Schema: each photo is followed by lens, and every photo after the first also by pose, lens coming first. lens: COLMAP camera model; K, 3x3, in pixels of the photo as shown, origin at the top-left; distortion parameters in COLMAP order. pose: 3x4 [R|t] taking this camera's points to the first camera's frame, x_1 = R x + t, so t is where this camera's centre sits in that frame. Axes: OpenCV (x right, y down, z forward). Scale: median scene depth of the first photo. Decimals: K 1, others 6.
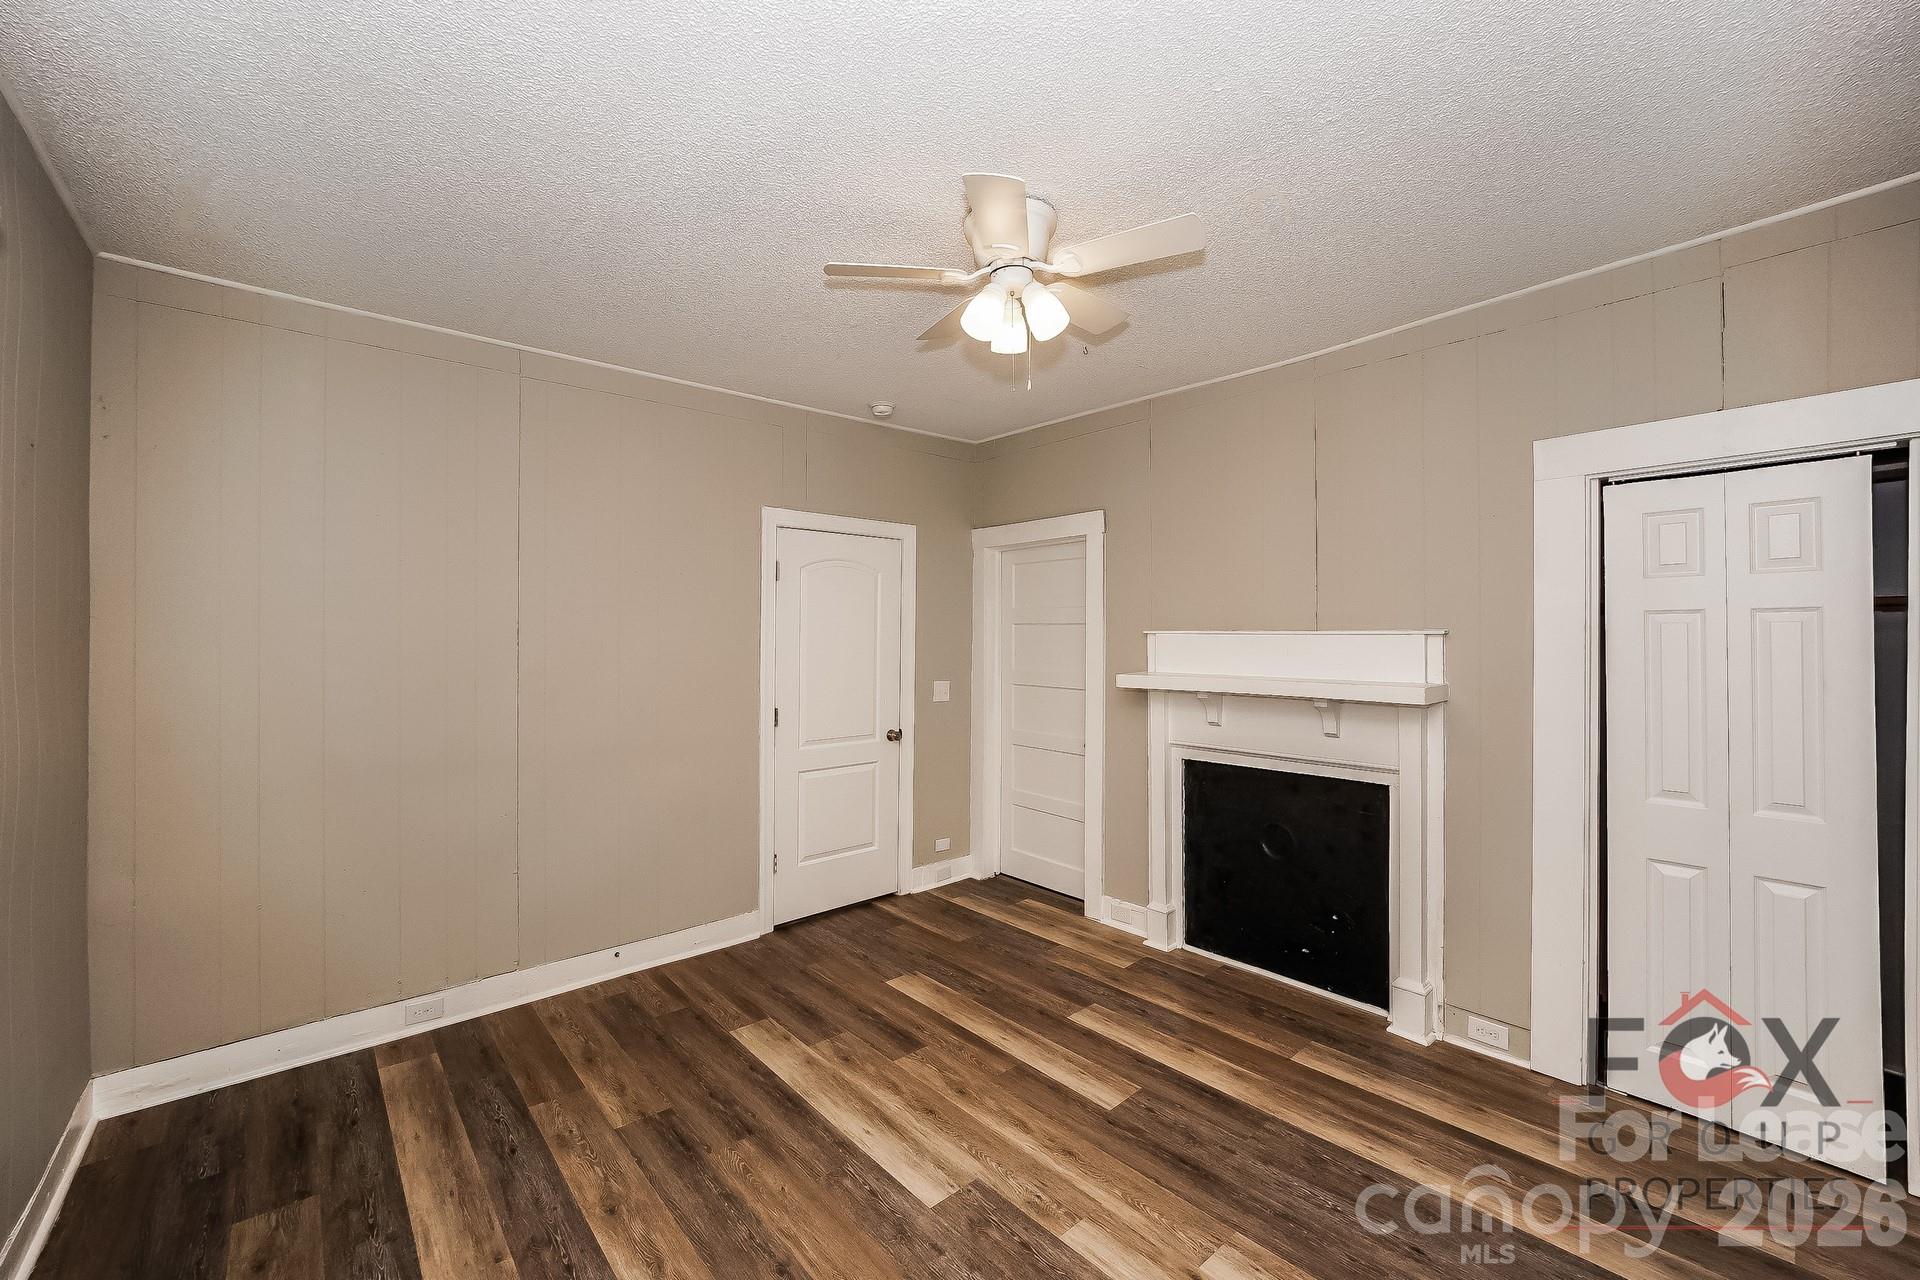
lens RADIAL K [[777.8, 0, 960.0], [0, 777.8, 640.0], [0, 0, 1]] dist [-0.022910, 0.000484]
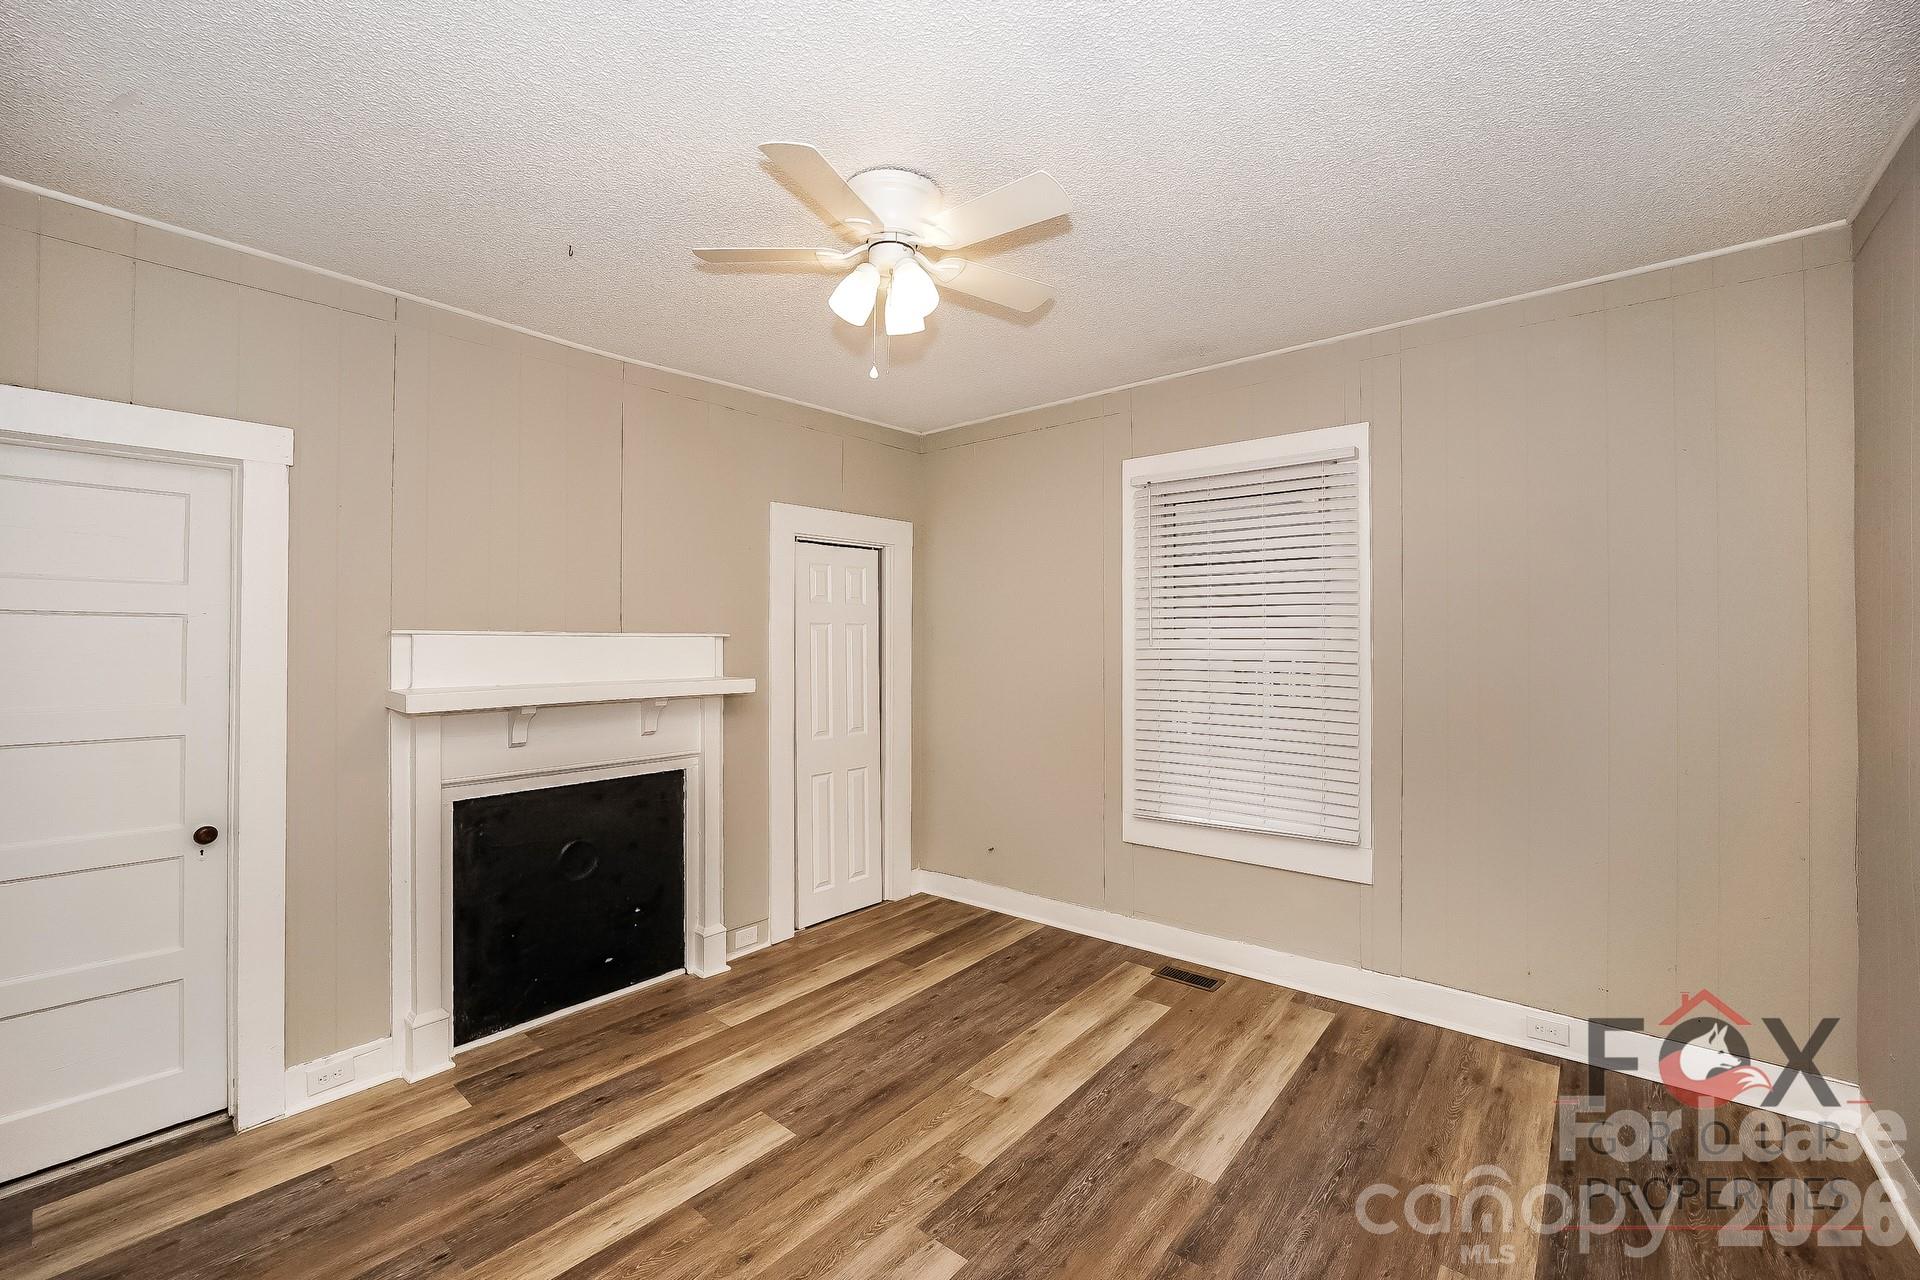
lens RADIAL K [[763.9, 0, 960.0], [0, 763.9, 640.0], [0, 0, 1]] dist [-0.018710, 0.000069]
pose [[-0.141243, 0.000564, 0.989975, -0.628609], [0.007297, 0.999973, 0.000472, 0.000318], [-0.989948, 0.007291, -0.141244, 0.767158]]
